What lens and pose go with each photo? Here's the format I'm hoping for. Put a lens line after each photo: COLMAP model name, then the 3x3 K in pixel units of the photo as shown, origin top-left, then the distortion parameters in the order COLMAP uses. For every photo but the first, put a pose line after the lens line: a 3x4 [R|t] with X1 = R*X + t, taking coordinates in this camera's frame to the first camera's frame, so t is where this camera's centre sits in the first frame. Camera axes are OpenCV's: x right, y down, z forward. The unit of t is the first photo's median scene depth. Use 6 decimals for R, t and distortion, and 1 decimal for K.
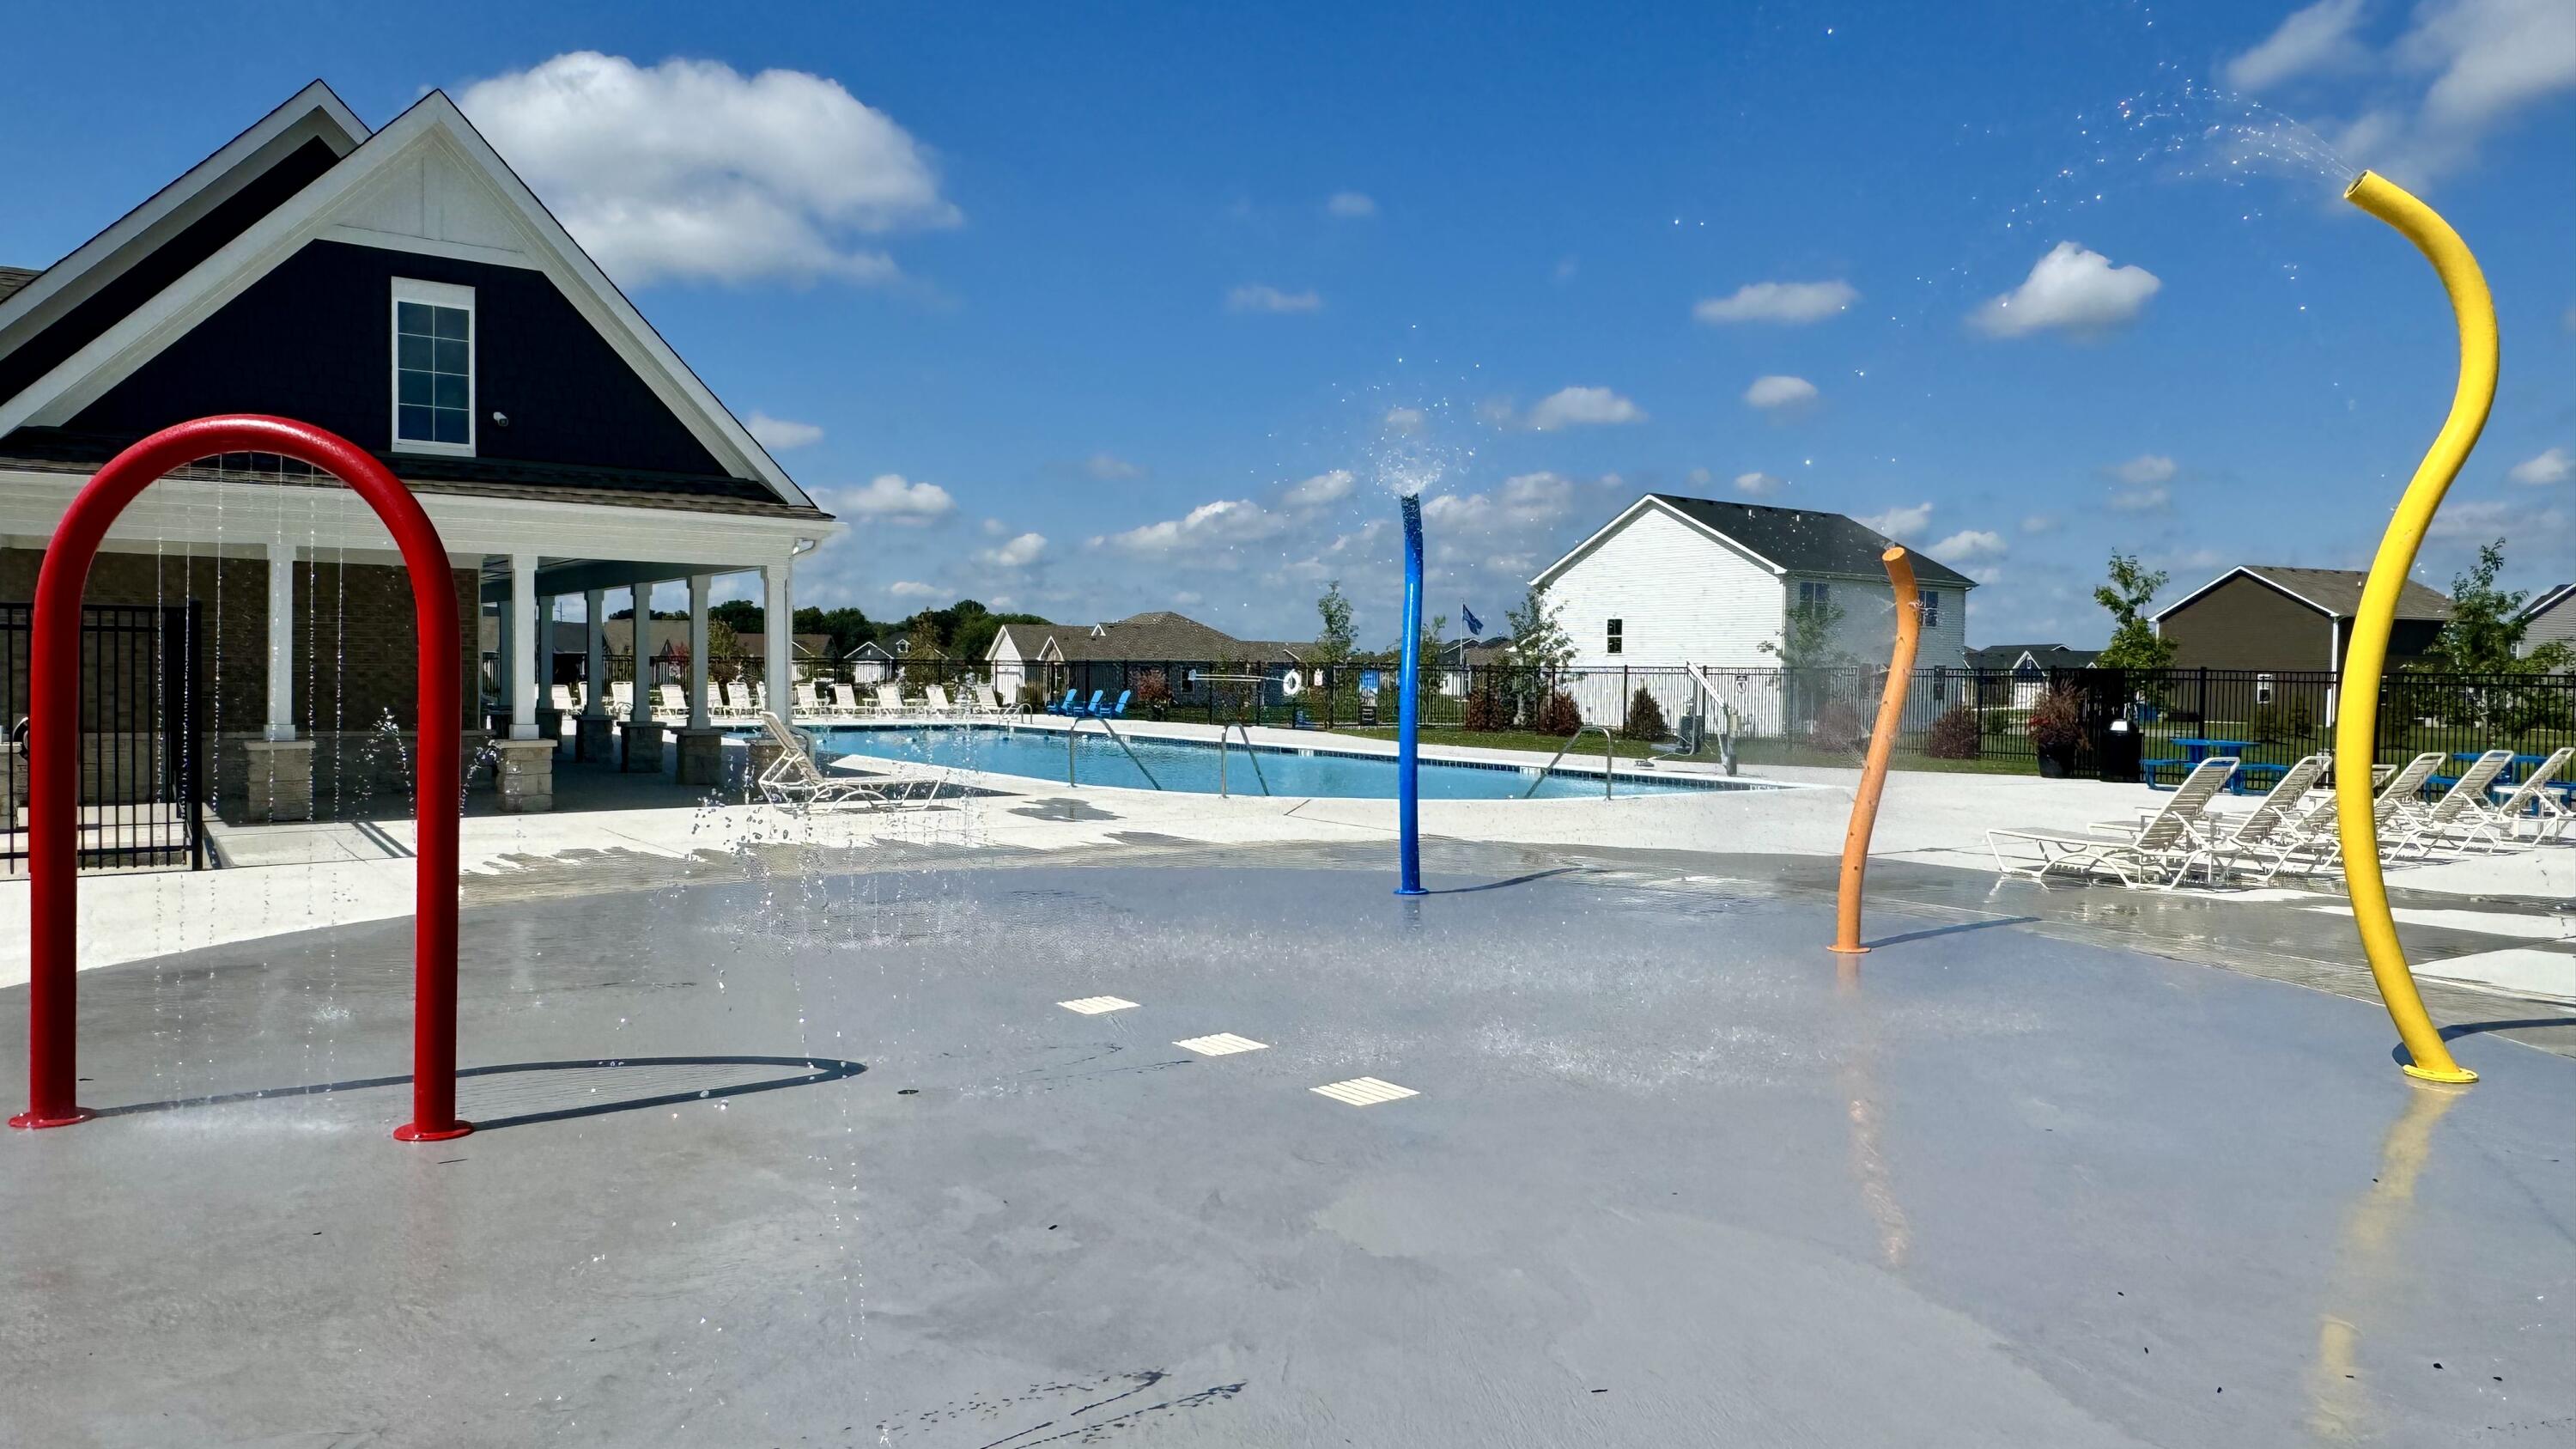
lens RADIAL K [[1697.4, 0, 1288.0], [0, 1697.4, 724.5], [0, 0, 1]] dist [-0.006451, -0.000508]
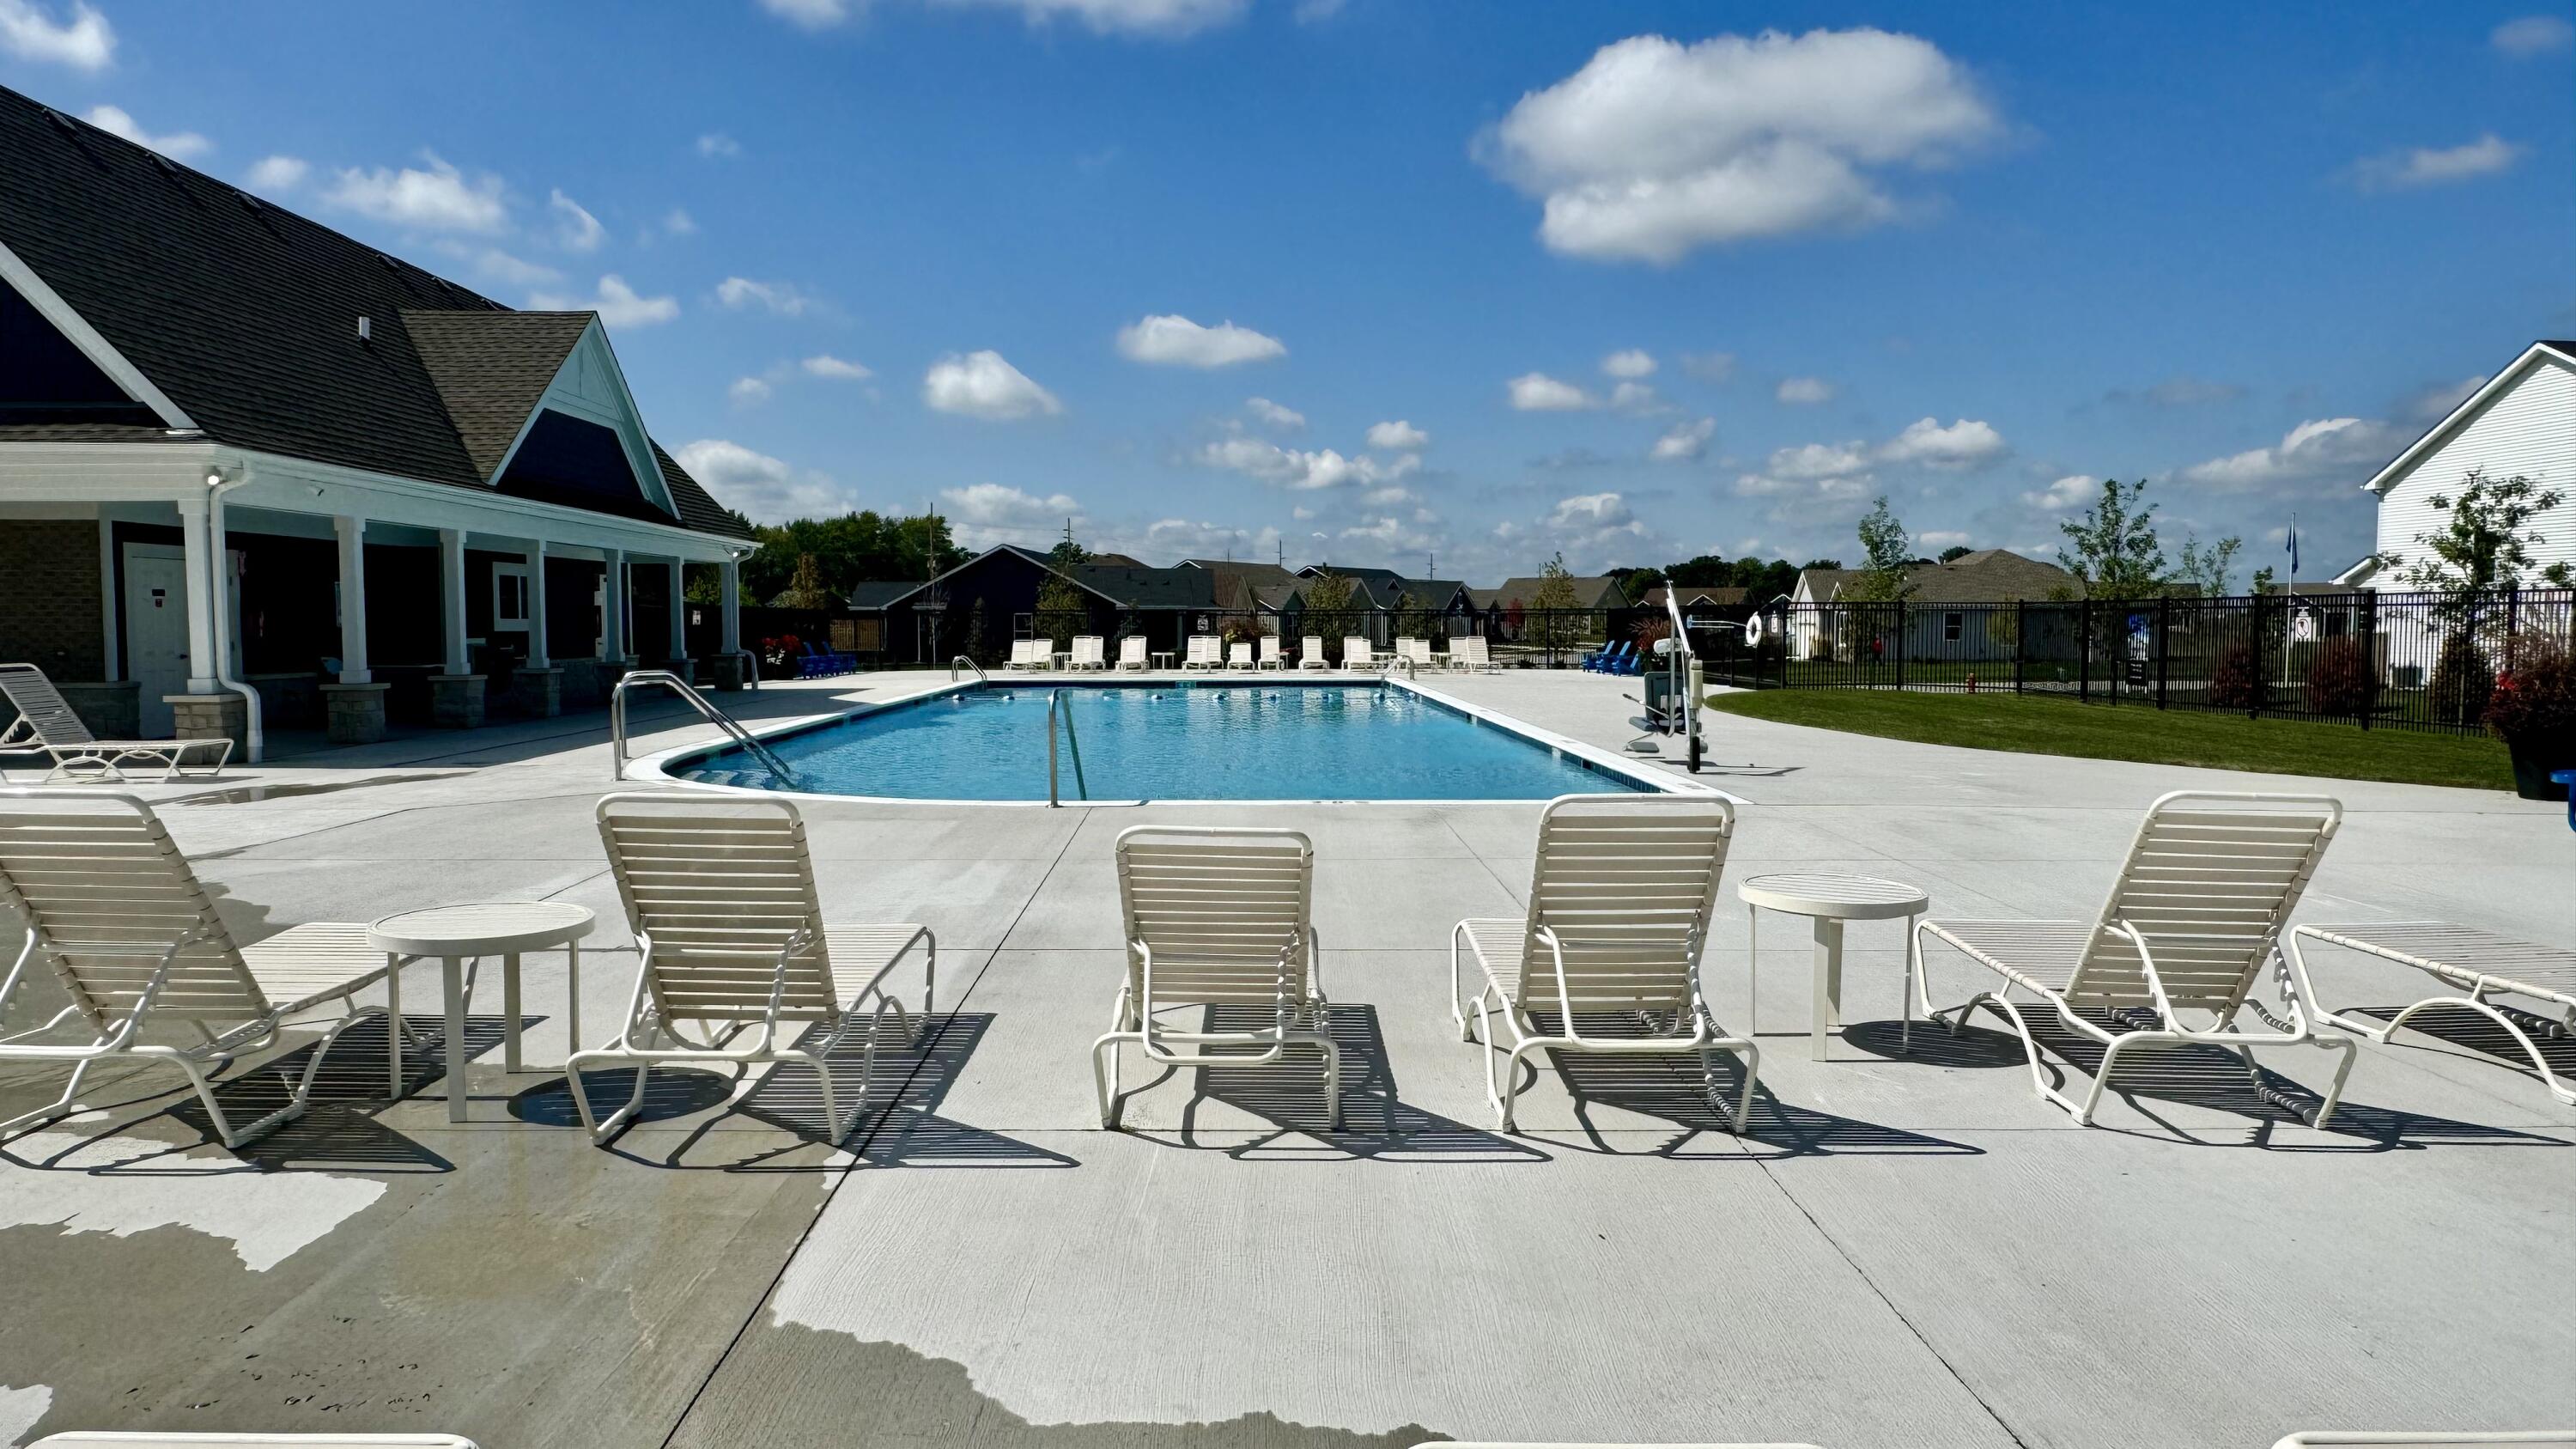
lens RADIAL K [[1697.4, 0, 1288.0], [0, 1697.4, 724.5], [0, 0, 1]] dist [-0.006451, -0.000508]
pose [[0.825155, 0.018075, -0.564617, 0.138398], [-0.003770, 0.999642, 0.026492, -0.000497], [0.564894, -0.019731, 0.824928, 0.124308]]
